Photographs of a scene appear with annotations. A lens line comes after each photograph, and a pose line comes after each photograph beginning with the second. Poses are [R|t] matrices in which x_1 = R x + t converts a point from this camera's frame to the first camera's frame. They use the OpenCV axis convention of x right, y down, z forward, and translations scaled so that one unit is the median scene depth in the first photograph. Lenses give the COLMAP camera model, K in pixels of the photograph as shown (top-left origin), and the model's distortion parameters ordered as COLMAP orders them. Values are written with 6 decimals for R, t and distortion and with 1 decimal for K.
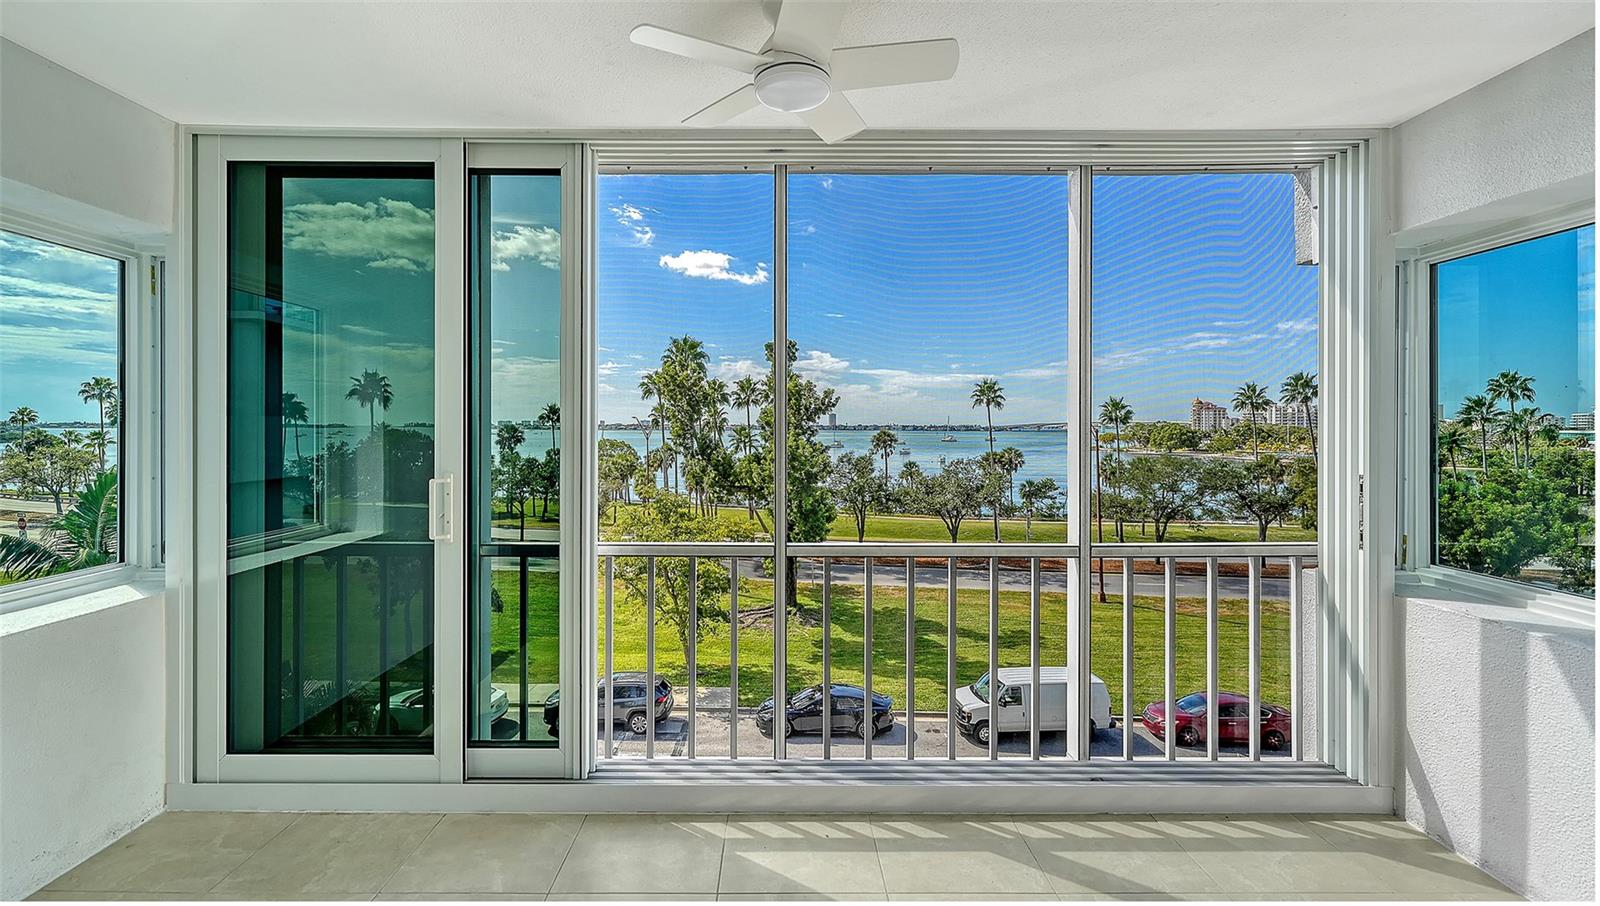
lens RADIAL K [[664.8, 0, 776.9], [0, 664.8, 424.4], [0, 0, 1]] dist [-0.020551, 0.003652]
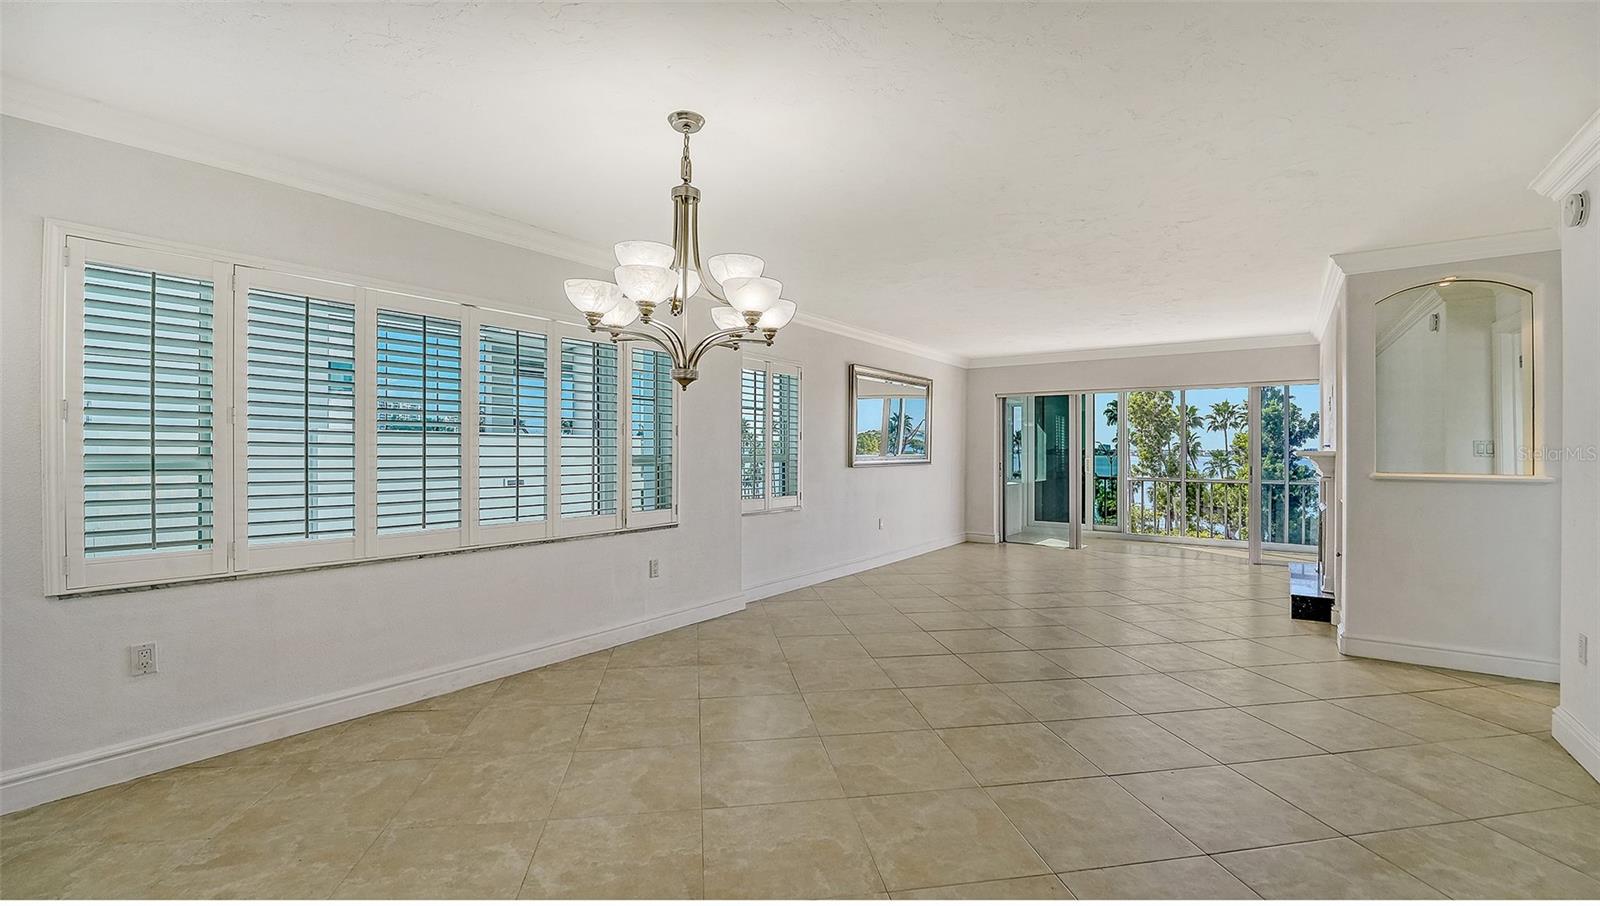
lens RADIAL K [[664.8, 0, 794.7], [0, 664.8, 451.3], [0, 0, 1]] dist [-0.020551, 0.003652]
pose [[0.805663, -0.001089, -0.592373, 0.023313], [0.002050, 0.999997, 0.000950, 0.001610], [0.592370, -0.001980, 0.805663, -0.166764]]
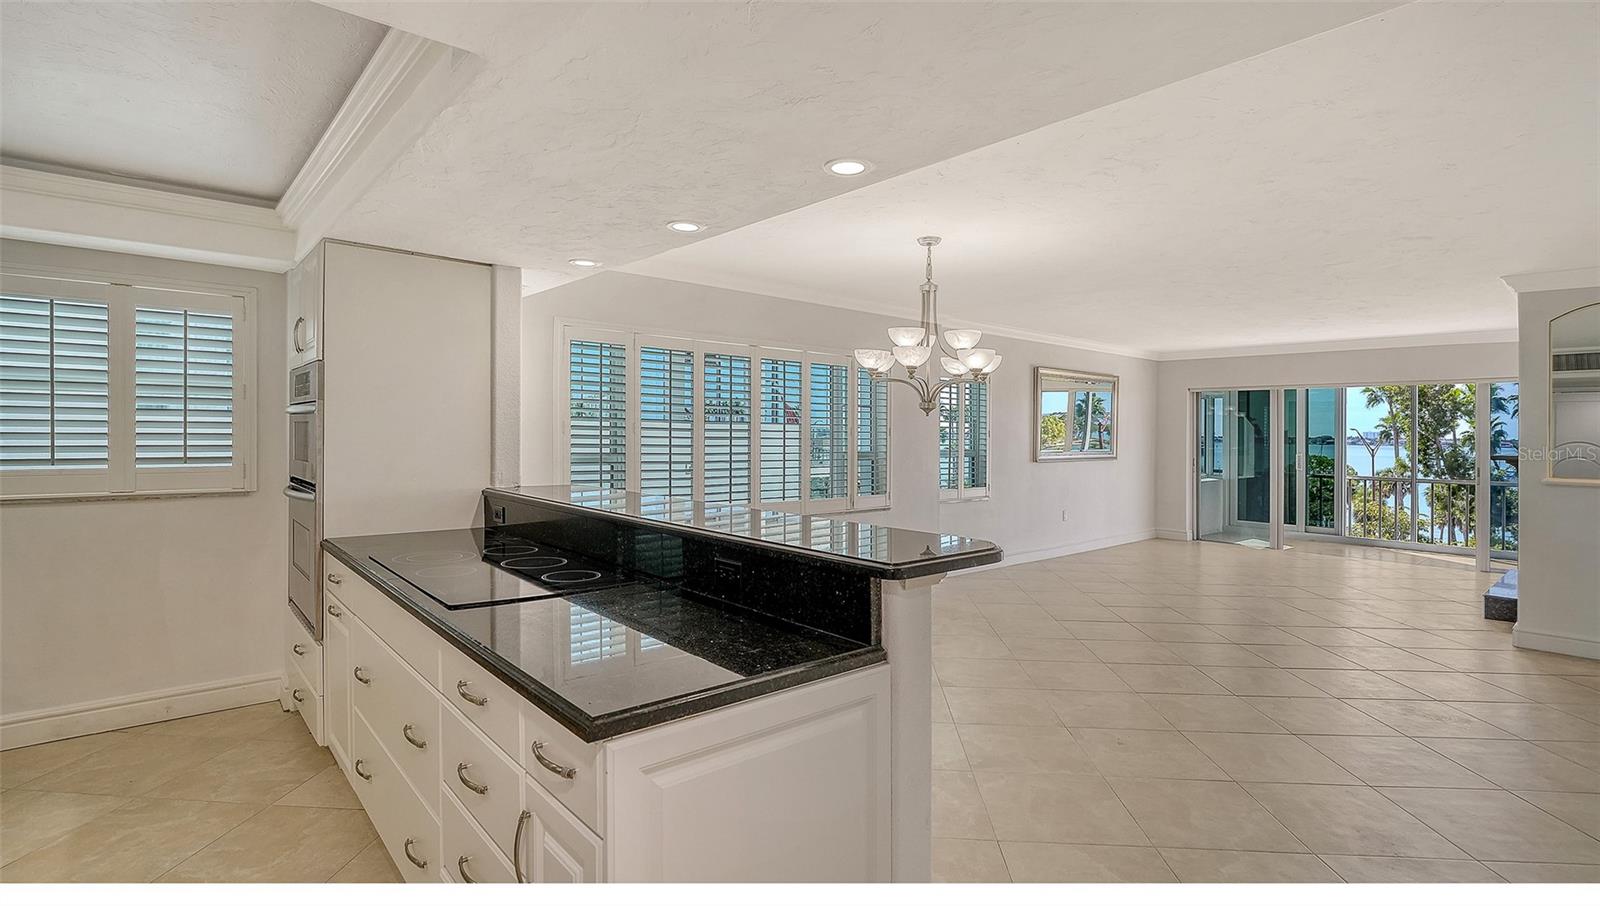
lens RADIAL K [[746.2, 0, 782.4], [0, 746.2, 438.0], [0, 0, 1]] dist [-0.015898, 0.000570]
pose [[0.645923, 0.006791, -0.763372, 0.041164], [-0.005489, 0.999976, 0.004252, -0.000625], [0.763383, 0.001443, 0.645945, -0.198485]]
